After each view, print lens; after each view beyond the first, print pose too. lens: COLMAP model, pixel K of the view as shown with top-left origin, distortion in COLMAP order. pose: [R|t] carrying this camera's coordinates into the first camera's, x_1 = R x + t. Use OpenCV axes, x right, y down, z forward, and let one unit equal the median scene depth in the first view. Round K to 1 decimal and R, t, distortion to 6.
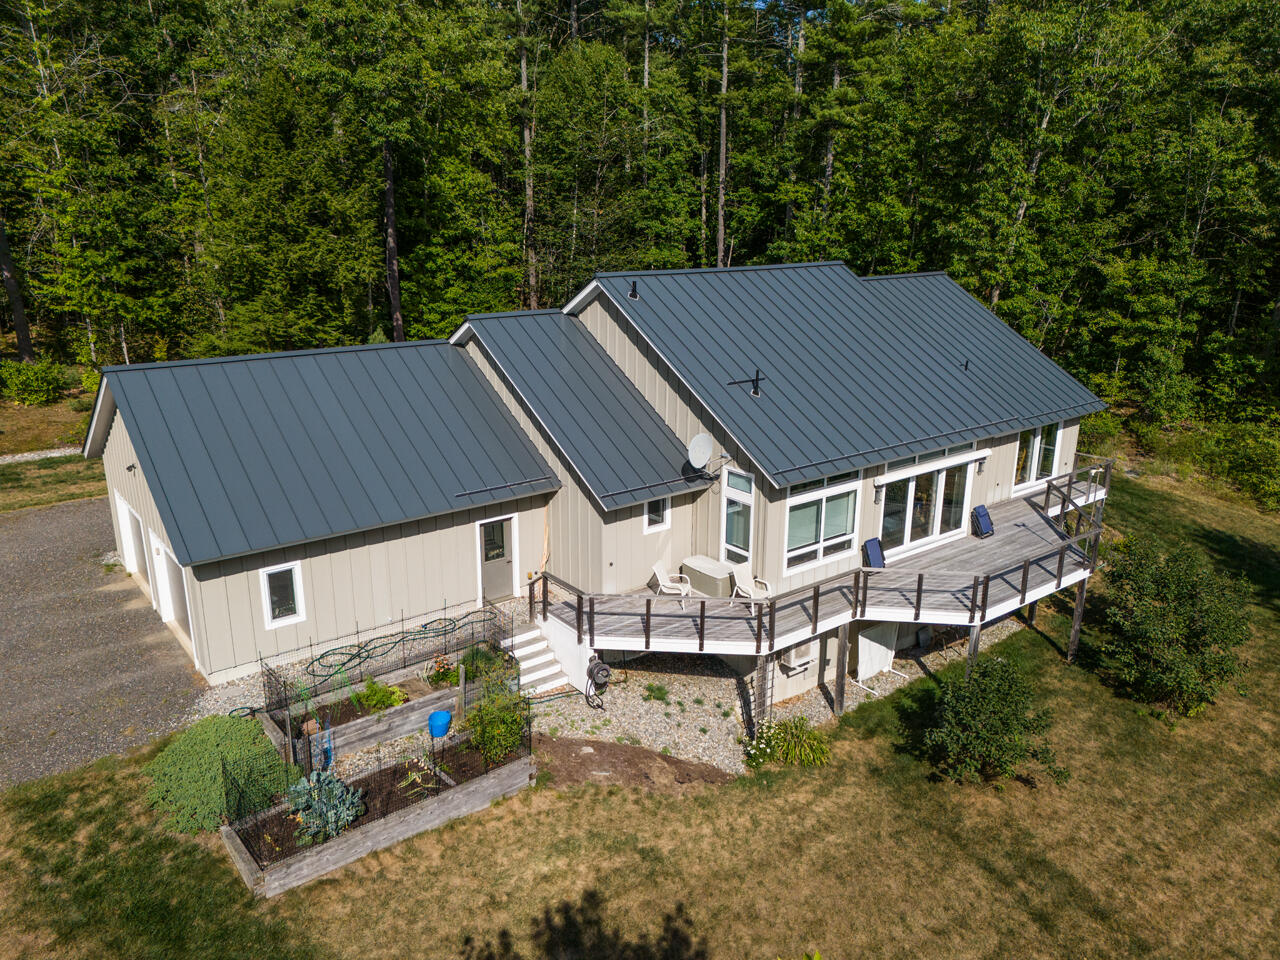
lens RADIAL K [[929.0, 0, 640.0], [0, 929.0, 480.0], [0, 0, 1]] dist [0.050575, -0.031965]
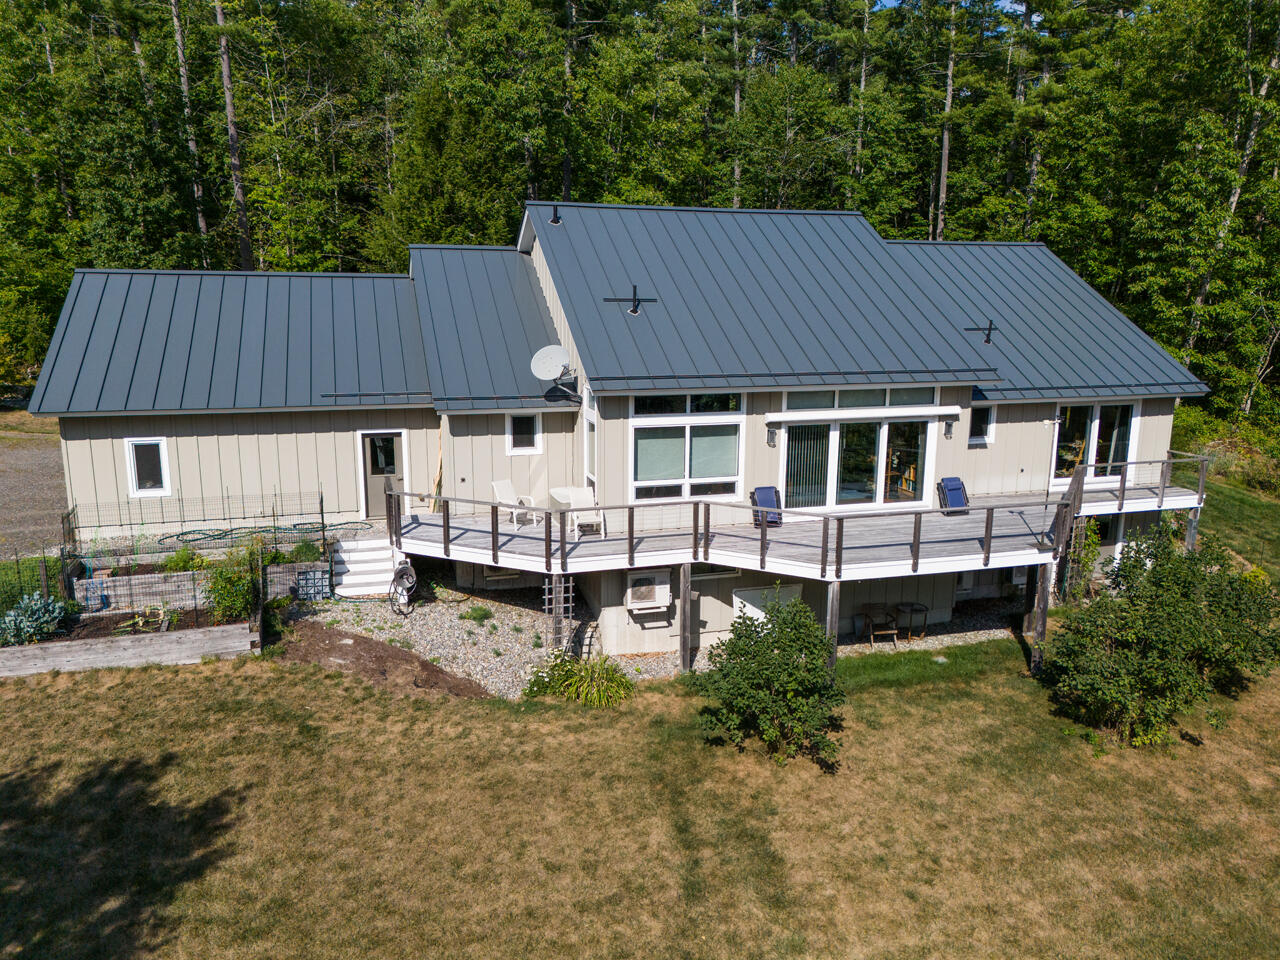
lens RADIAL K [[929.0, 0, 640.0], [0, 929.0, 480.0], [0, 0, 1]] dist [0.050575, -0.031965]
pose [[0.934950, 0.073098, -0.347167, 0.451874], [-0.101814, 0.992666, -0.065182, 0.128735], [0.339856, 0.096288, 0.935536, 0.152543]]
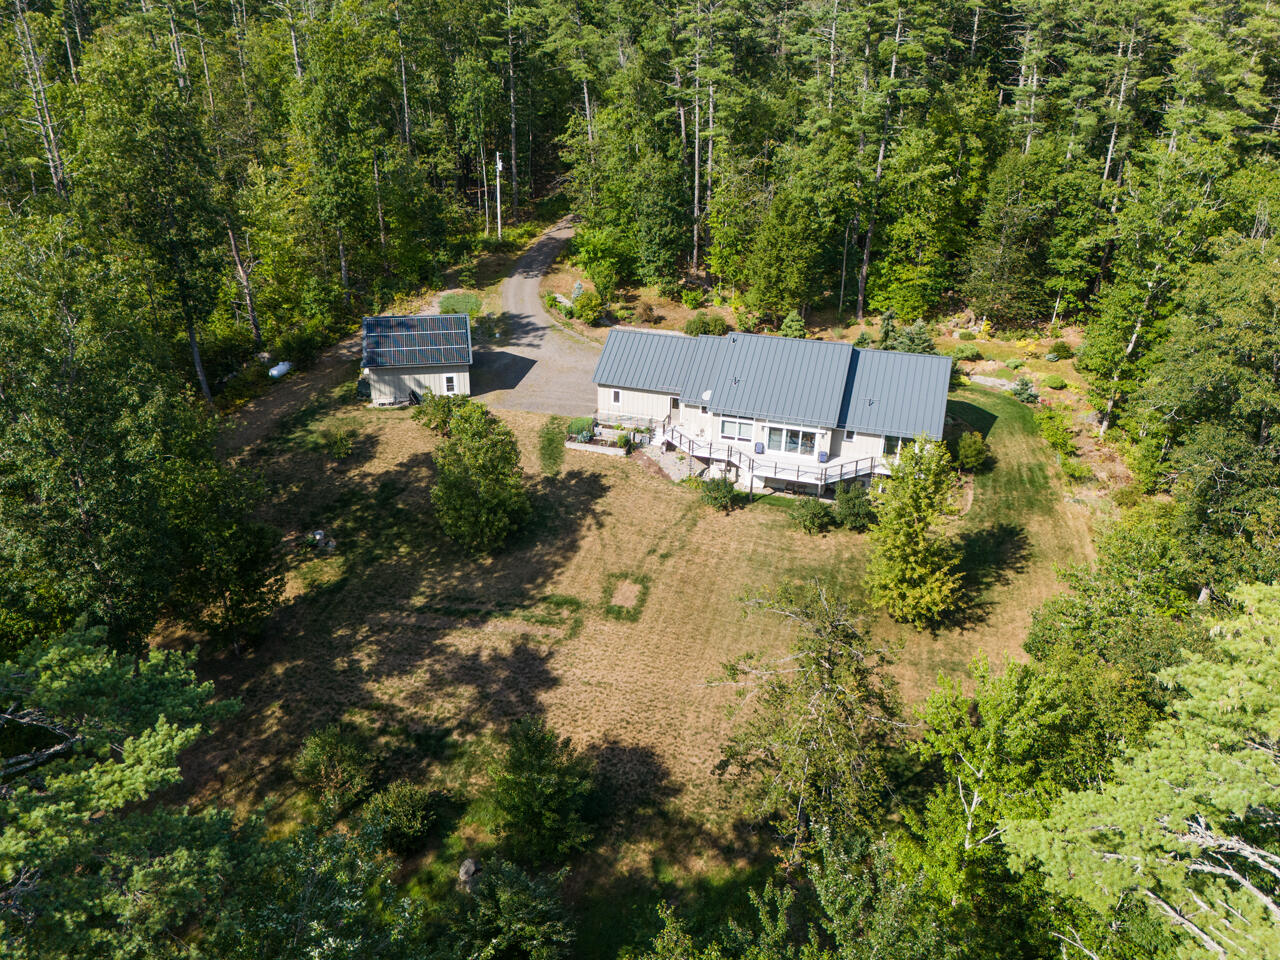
lens RADIAL K [[929.0, 0, 640.0], [0, 929.0, 480.0], [0, 0, 1]] dist [0.050575, -0.031965]
pose [[0.575707, 0.364605, -0.731863, 2.308166], [-0.240372, 0.930993, 0.274725, -0.564176], [0.781526, 0.017758, 0.623620, -1.181596]]
